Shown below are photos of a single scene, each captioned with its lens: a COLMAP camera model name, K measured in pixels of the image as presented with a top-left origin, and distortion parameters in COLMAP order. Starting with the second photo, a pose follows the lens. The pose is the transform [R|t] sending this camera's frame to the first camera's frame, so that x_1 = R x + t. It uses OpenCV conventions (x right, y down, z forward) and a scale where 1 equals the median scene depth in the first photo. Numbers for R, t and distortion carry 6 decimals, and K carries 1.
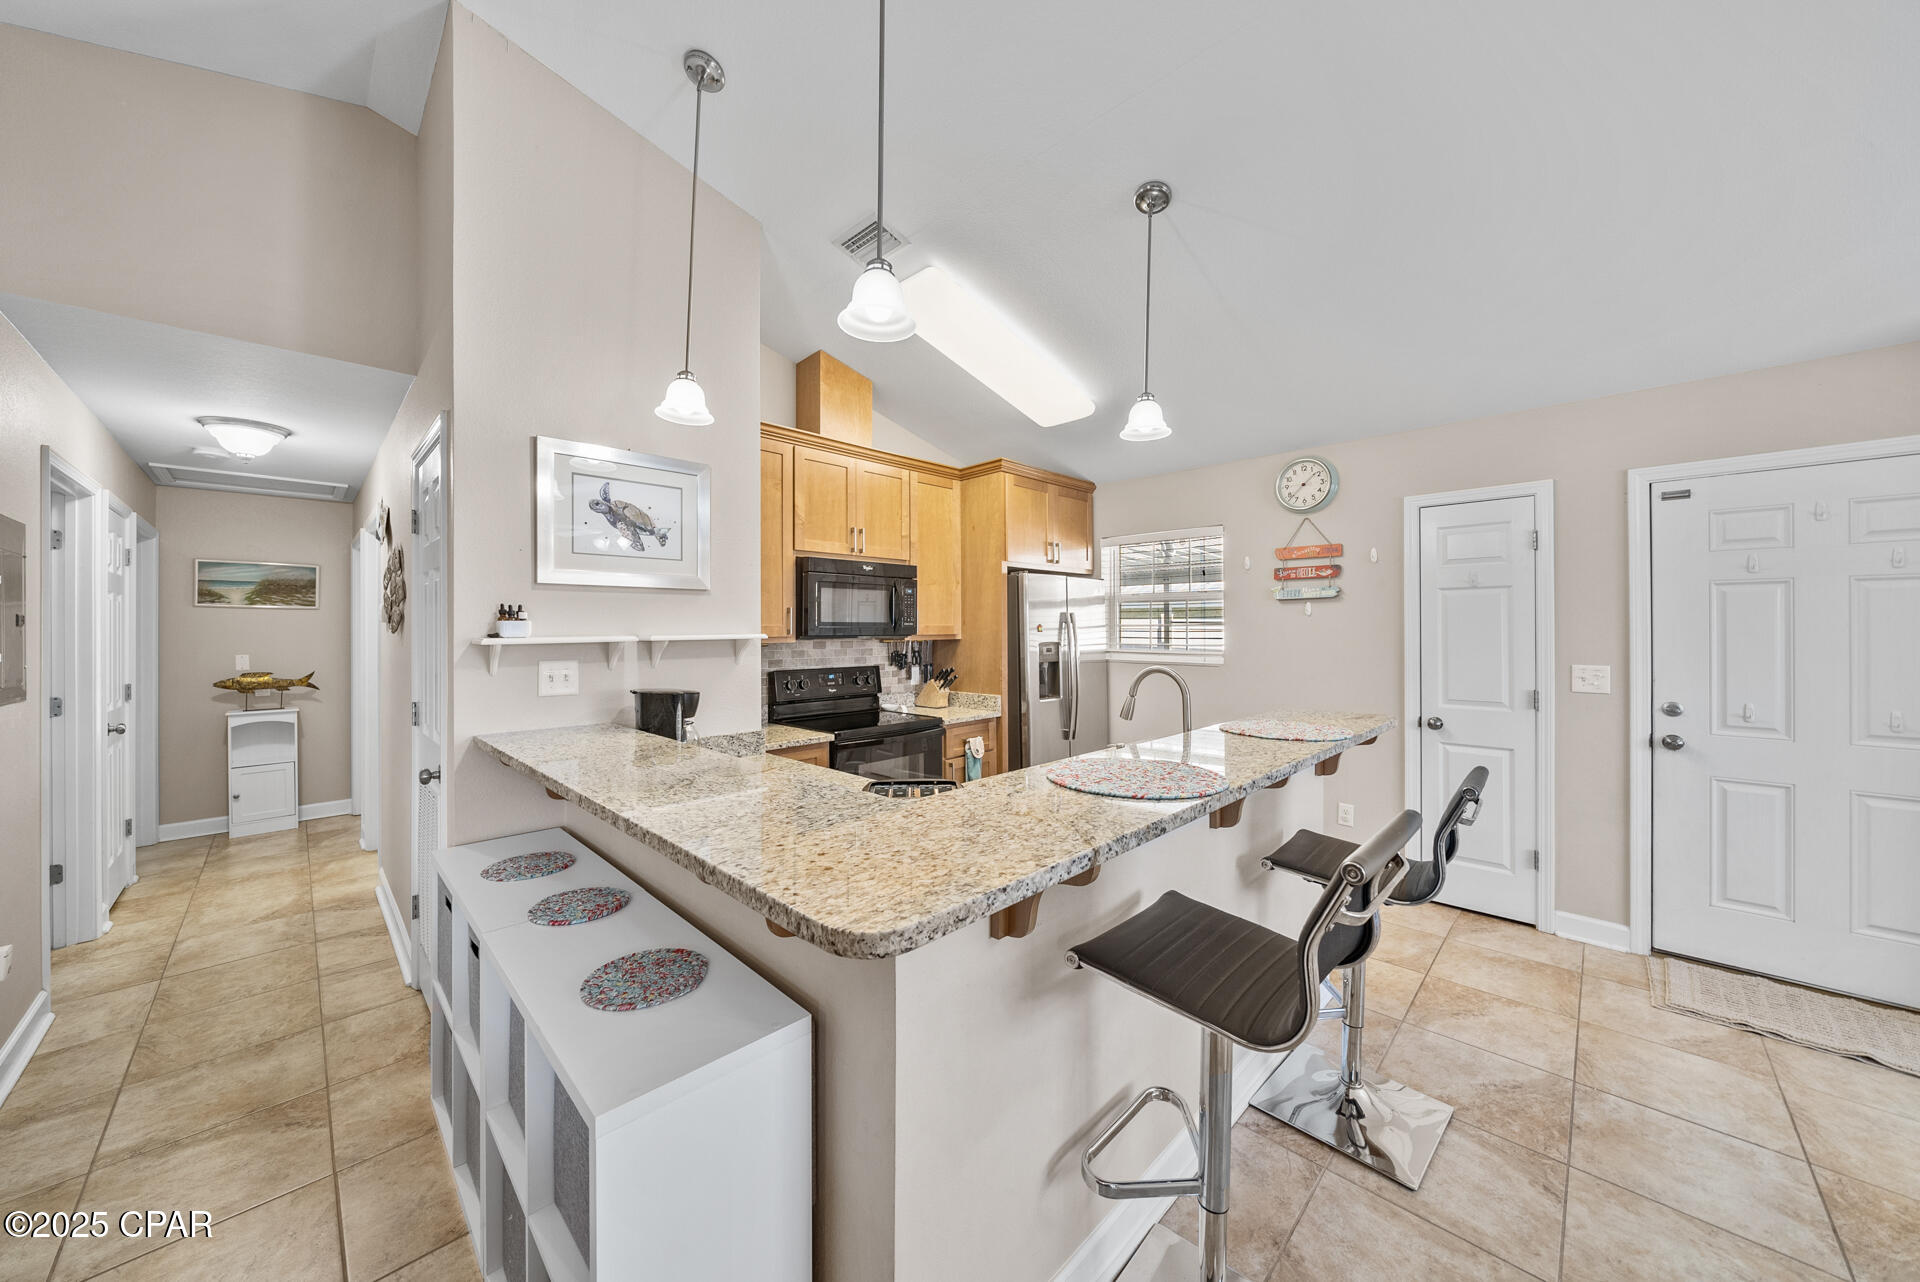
lens RADIAL K [[664.4, 0, 956.0], [0, 664.4, 624.1], [0, 0, 1]] dist [-0.005859, 0.000082]
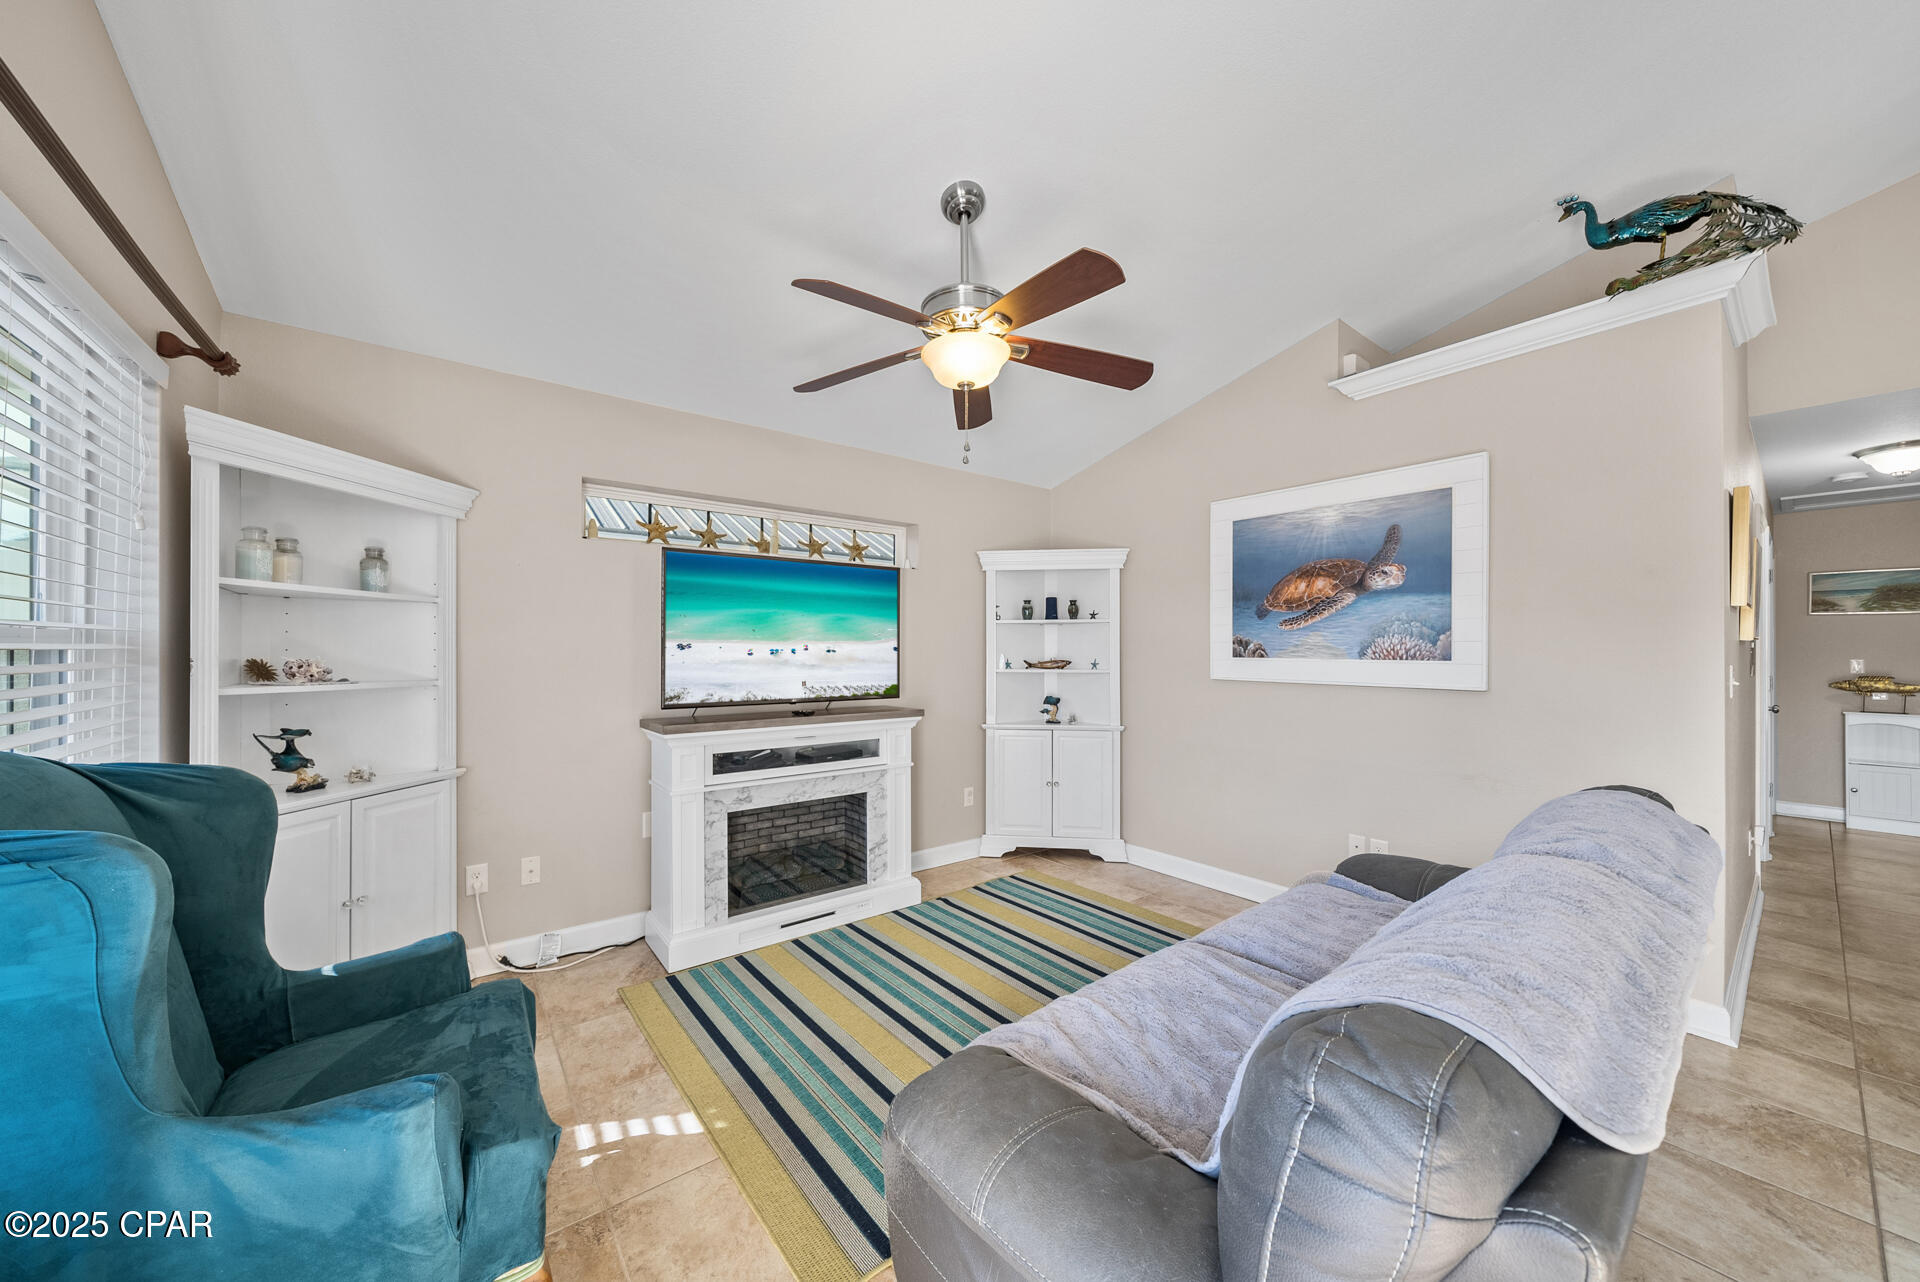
lens RADIAL K [[664.4, 0, 943.6], [0, 664.4, 647.7], [0, 0, 1]] dist [-0.005859, 0.000082]
pose [[-0.140763, 0.001437, -0.990042, 0.209467], [0.005979, 0.999982, 0.000601, 0.024419], [0.990025, -0.005835, -0.140769, -0.377110]]
